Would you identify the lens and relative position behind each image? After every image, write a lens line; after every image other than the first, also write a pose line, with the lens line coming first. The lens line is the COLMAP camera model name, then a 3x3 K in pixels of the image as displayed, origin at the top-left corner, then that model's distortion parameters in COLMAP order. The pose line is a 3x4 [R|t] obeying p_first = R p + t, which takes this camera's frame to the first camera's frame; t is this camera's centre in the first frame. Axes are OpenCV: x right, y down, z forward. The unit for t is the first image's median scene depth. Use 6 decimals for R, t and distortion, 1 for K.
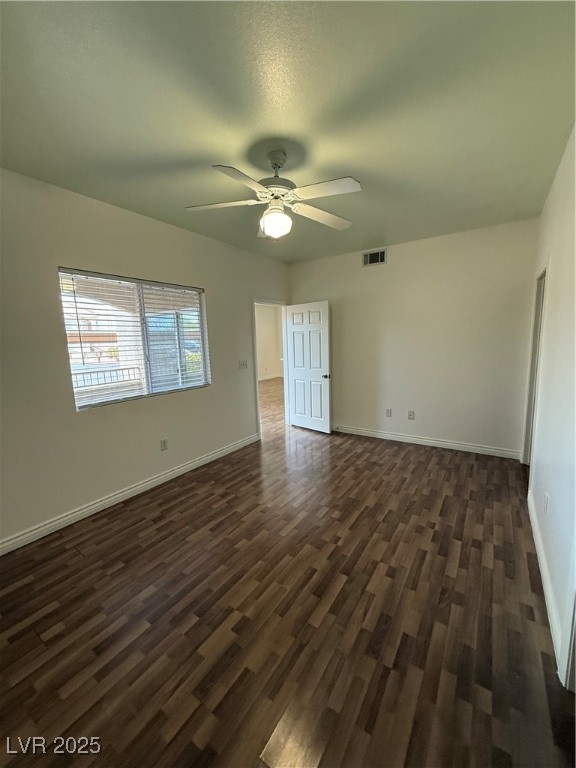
lens RADIAL K [[305.0, 0, 285.7], [0, 305.0, 384.5], [0, 0, 1]] dist [-0.000310, -0.000102]
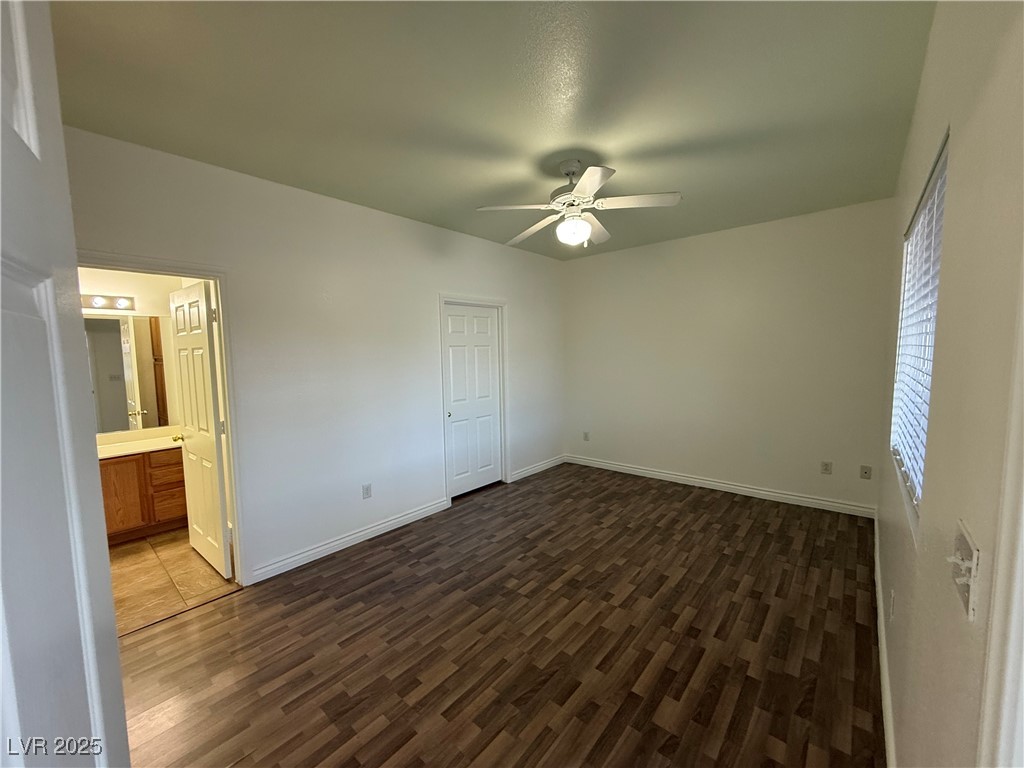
lens RADIAL K [[406.7, 0, 508.9], [0, 406.7, 382.5], [0, 0, 1]] dist [-0.000310, -0.000102]
pose [[-0.991941, 0.040856, 0.119936, 0.029886], [0.066608, 0.973379, 0.219309, -0.332074], [-0.107783, 0.225530, -0.968256, 2.101328]]
